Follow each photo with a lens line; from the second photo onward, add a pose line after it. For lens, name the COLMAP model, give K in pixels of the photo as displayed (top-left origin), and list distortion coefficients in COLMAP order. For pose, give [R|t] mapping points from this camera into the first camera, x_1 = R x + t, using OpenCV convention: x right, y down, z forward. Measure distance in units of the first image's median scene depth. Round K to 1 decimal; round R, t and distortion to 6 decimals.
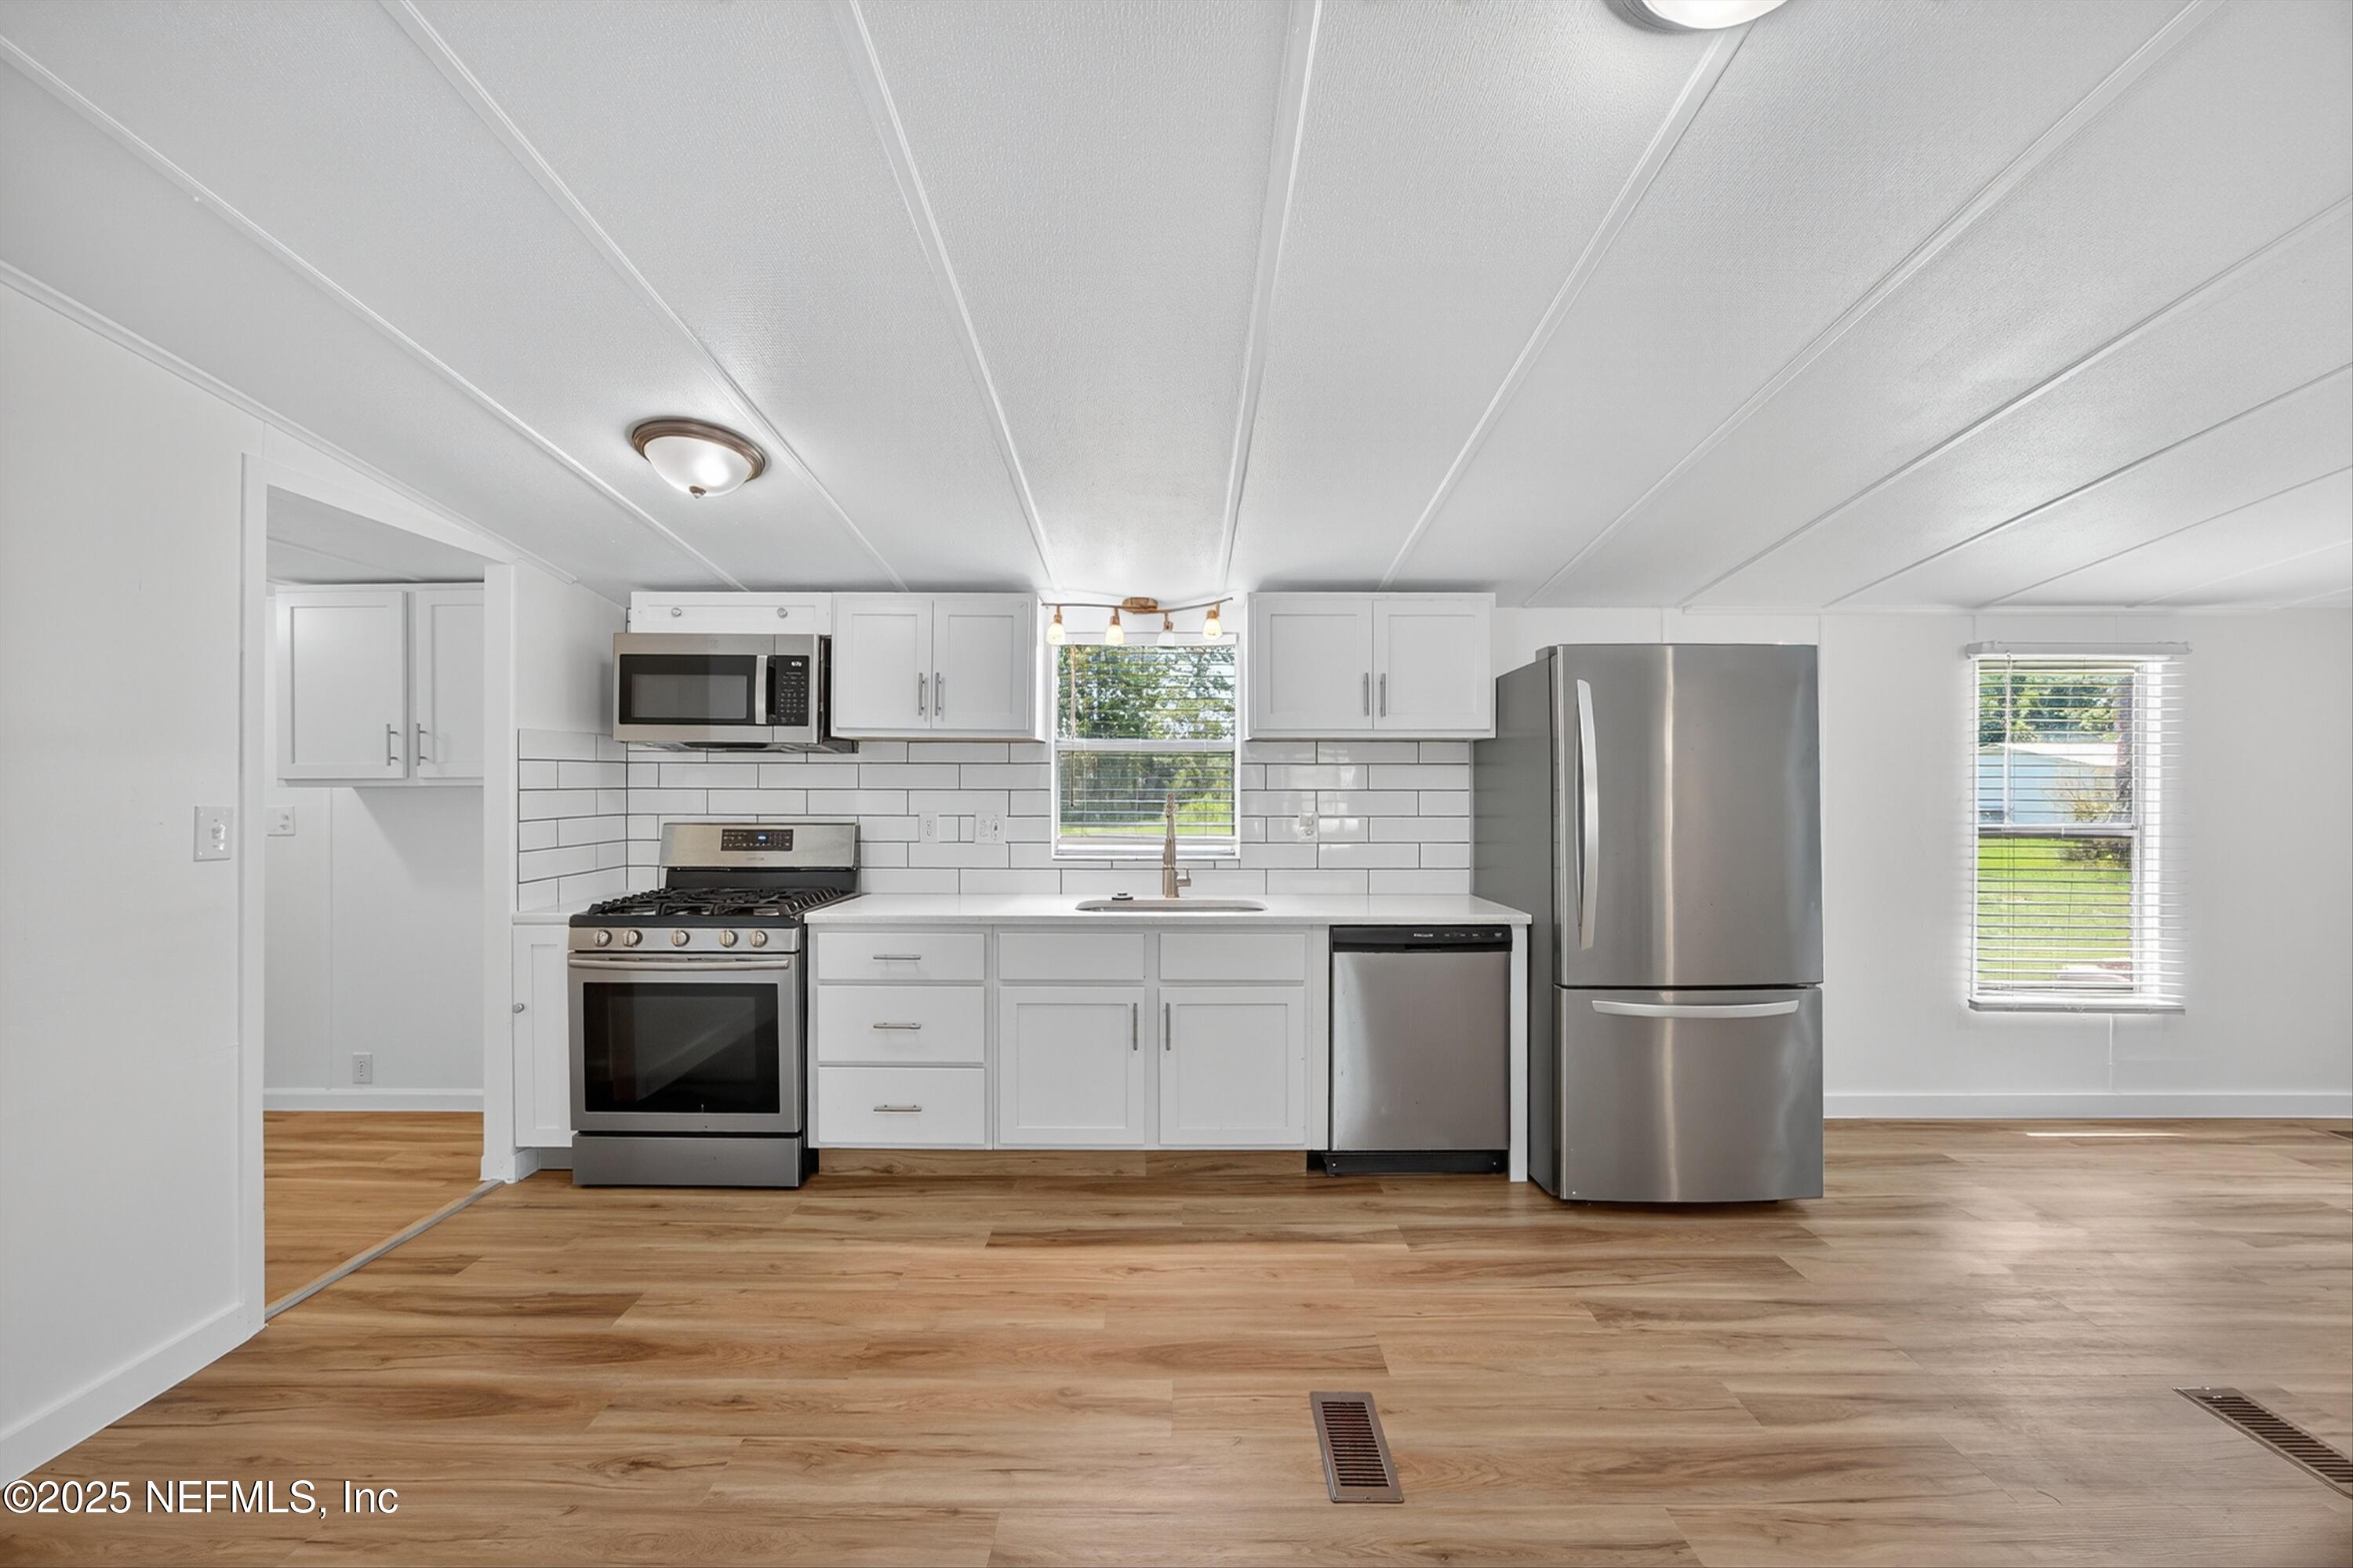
lens RADIAL K [[915.6, 0, 1179.0], [0, 915.6, 794.8], [0, 0, 1]] dist [-0.018888, 0.000097]
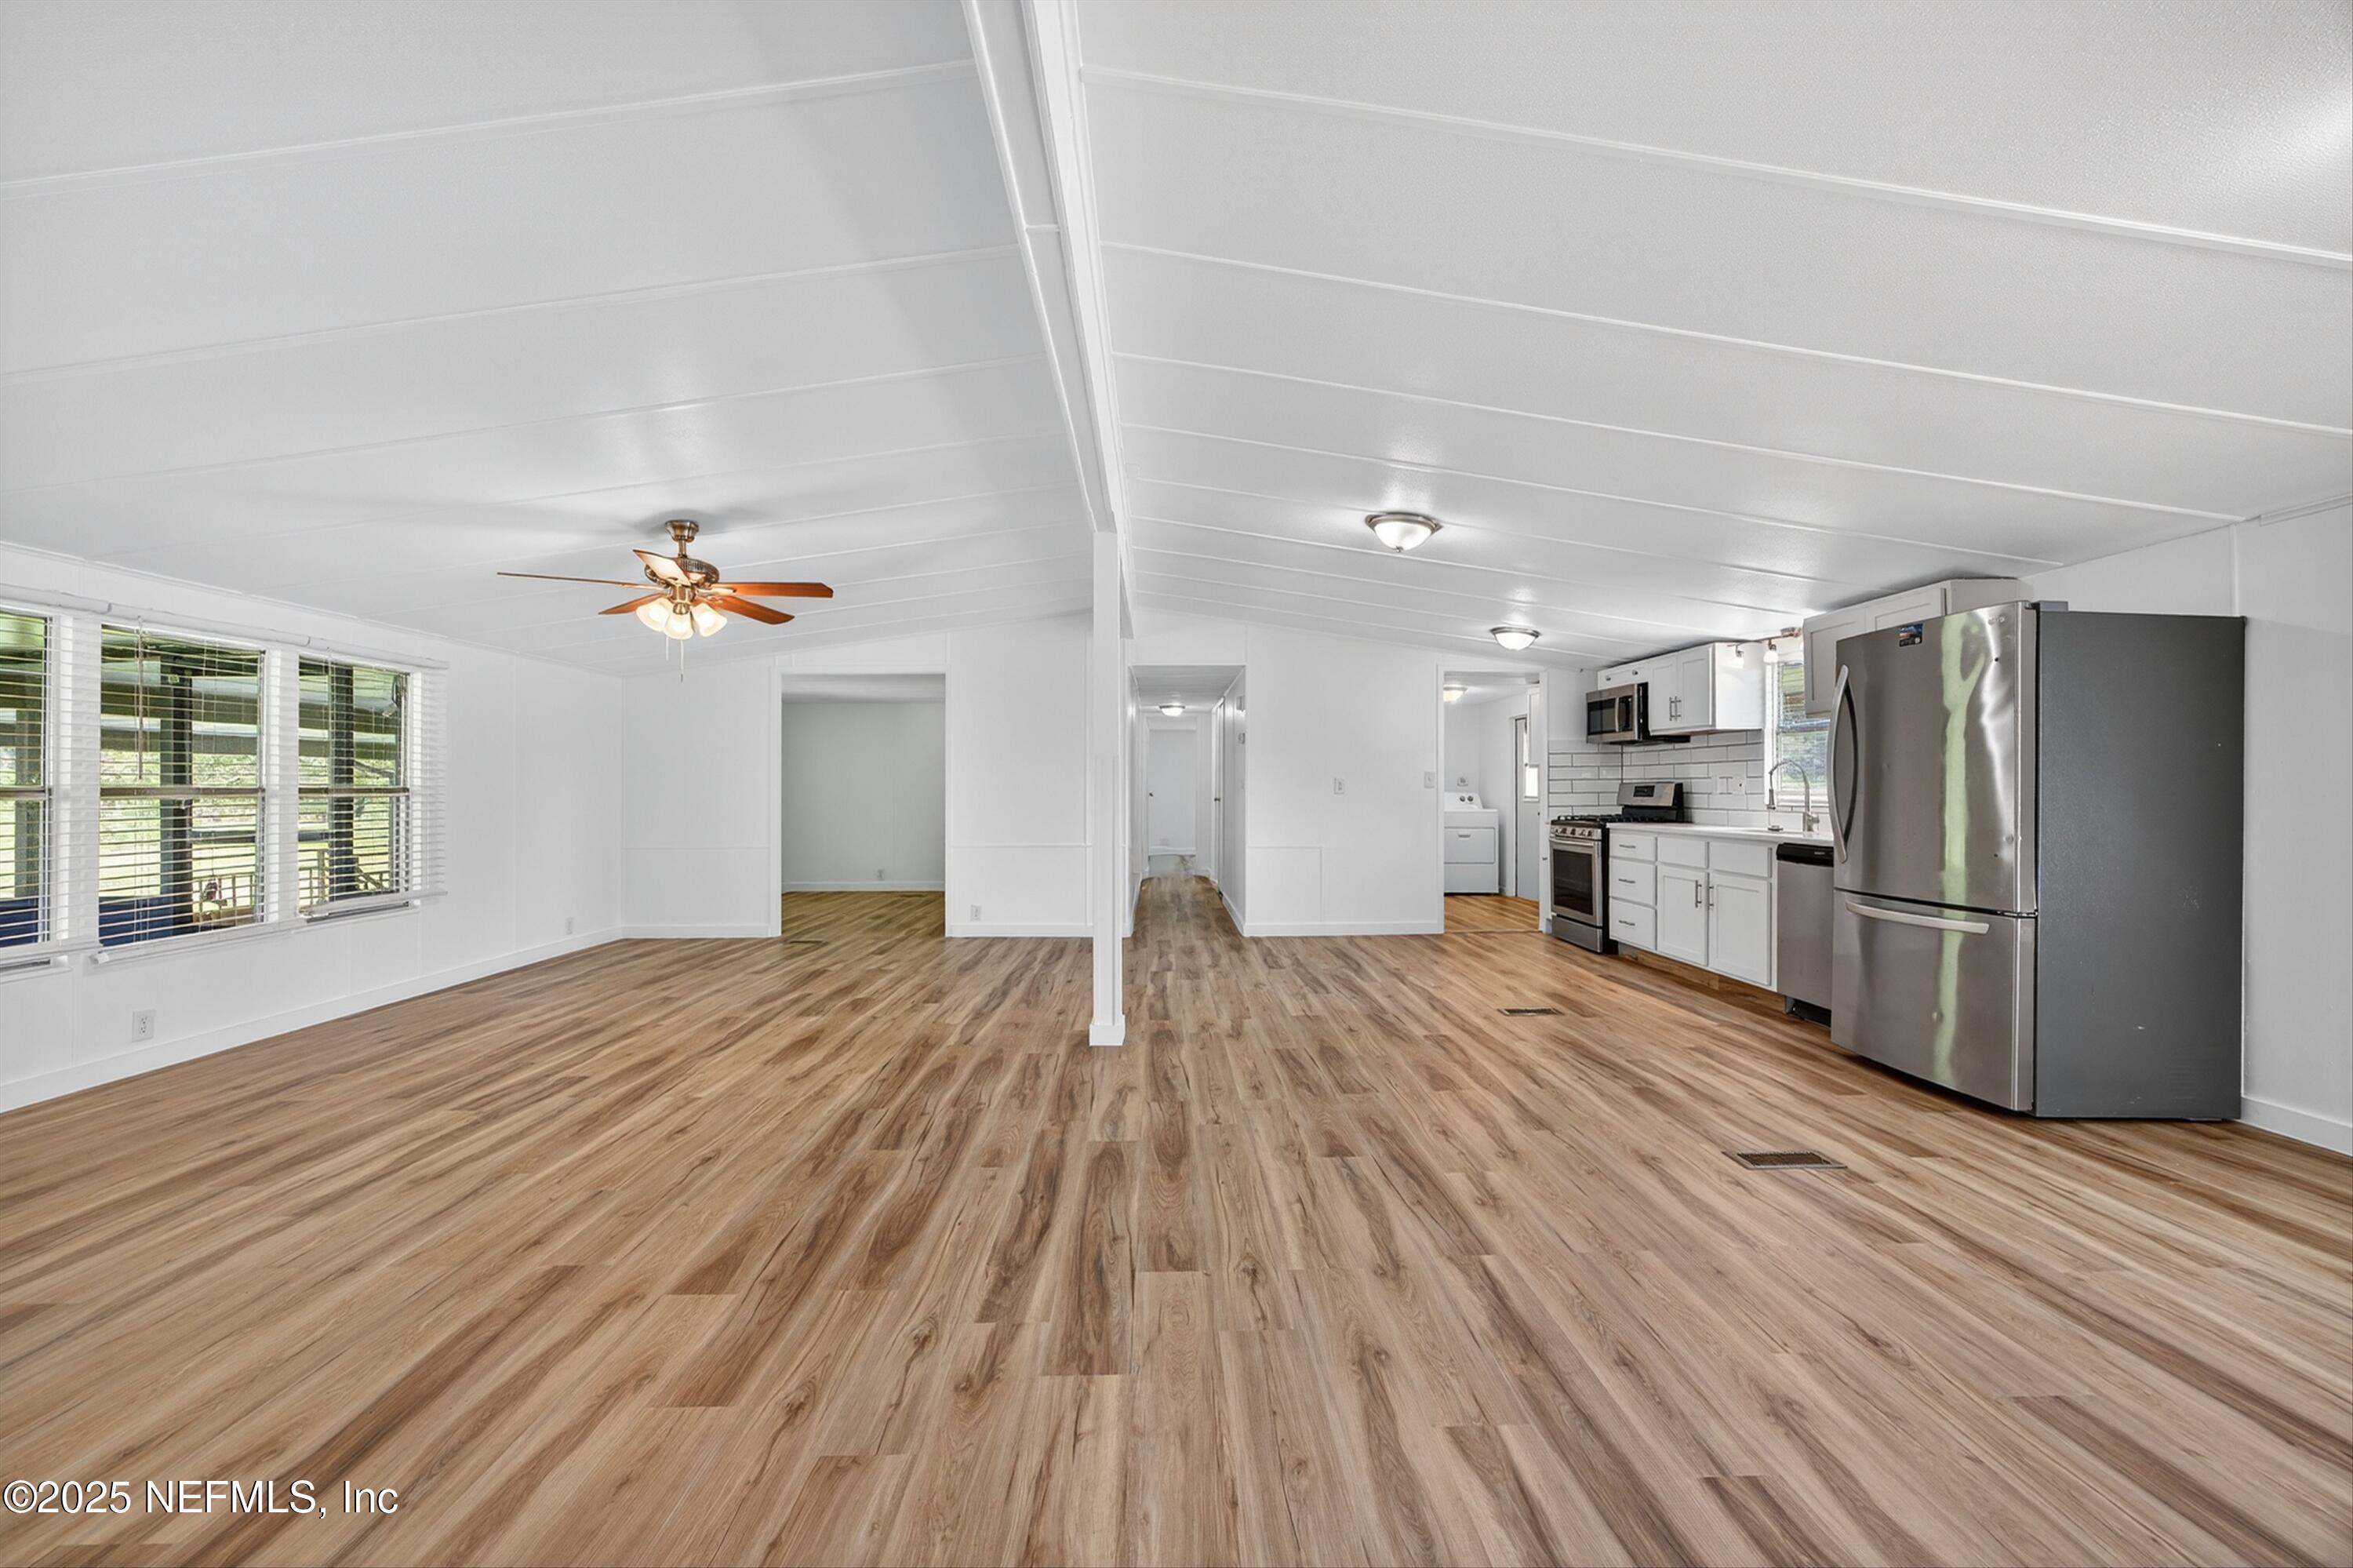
lens RADIAL K [[907.9, 0, 1176.5], [0, 907.9, 784.0], [0, 0, 1]] dist [-0.007770, 0.000205]
pose [[0.037509, -0.007313, -0.999270, 1.508096], [-0.000974, 0.999972, -0.007355, 0.054088], [0.999296, 0.001249, 0.037501, -0.048287]]
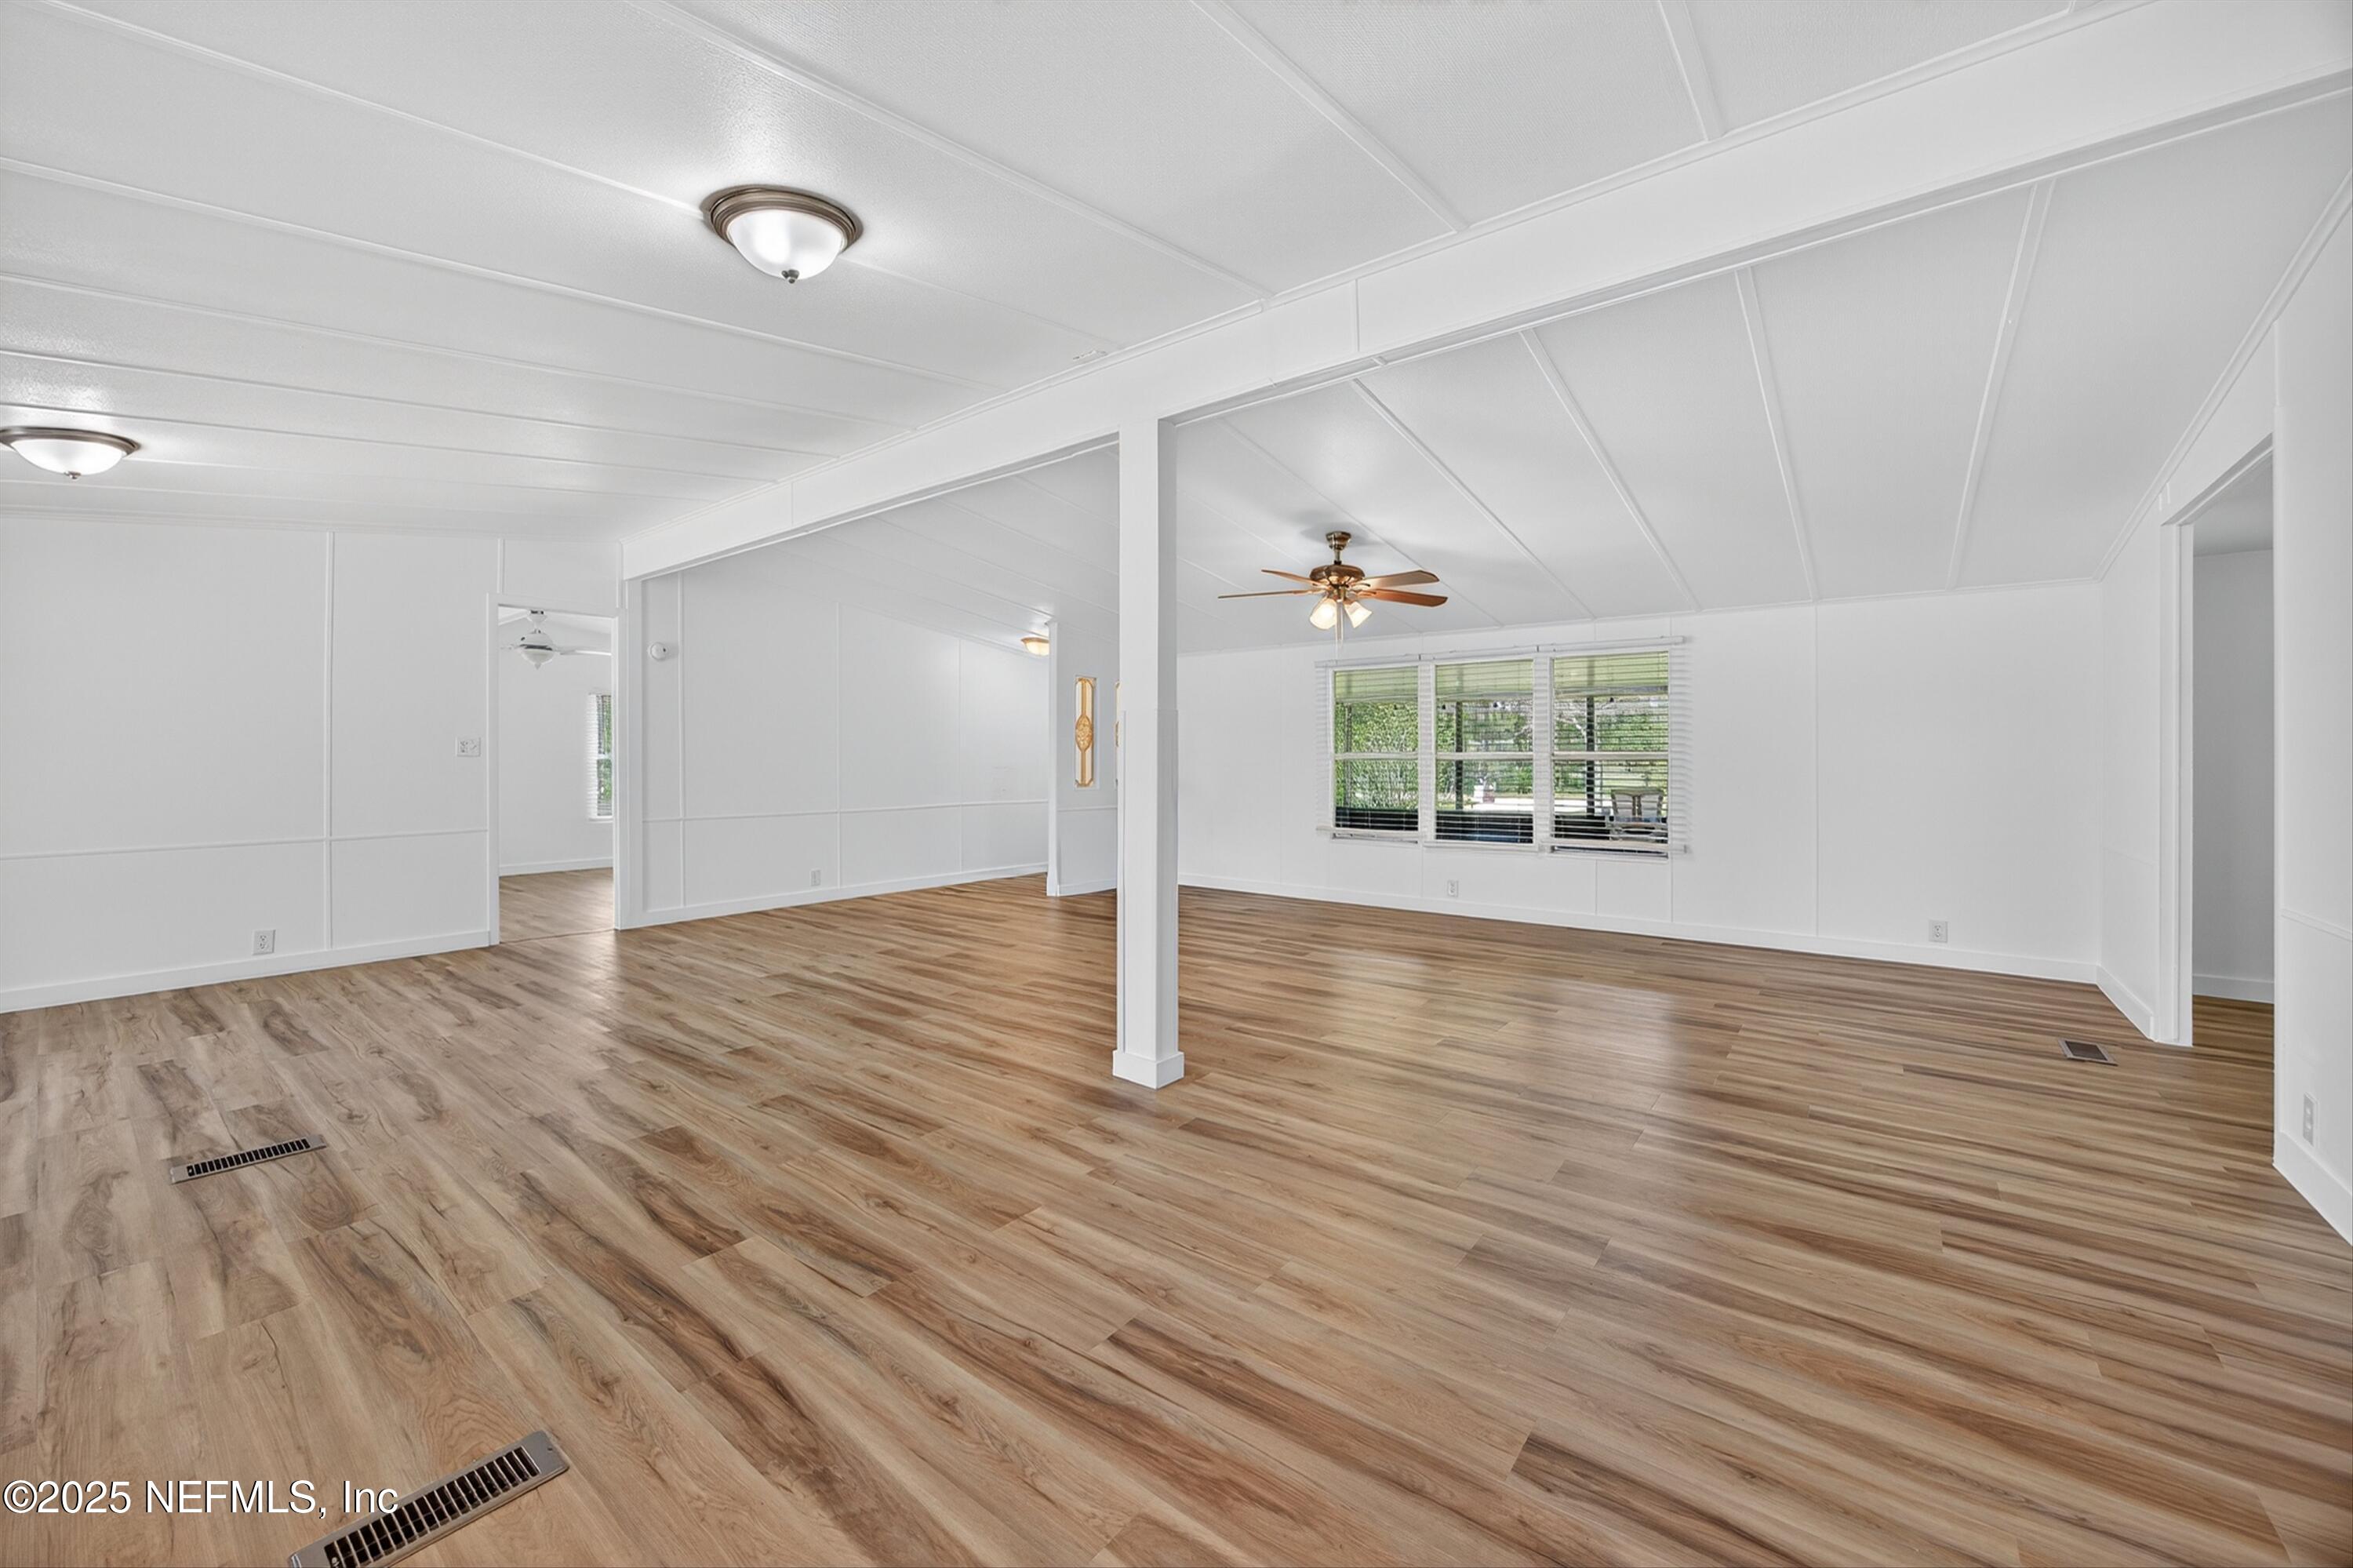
lens RADIAL K [[915.8, 0, 1168.0], [0, 915.8, 753.6], [0, 0, 1]] dist [-0.016920, 0.000052]
pose [[-0.792912, -0.000155, 0.609336, -0.398932], [-0.000557, 1.000000, -0.000470, 0.054684], [-0.609336, -0.000712, -0.792912, 0.679548]]
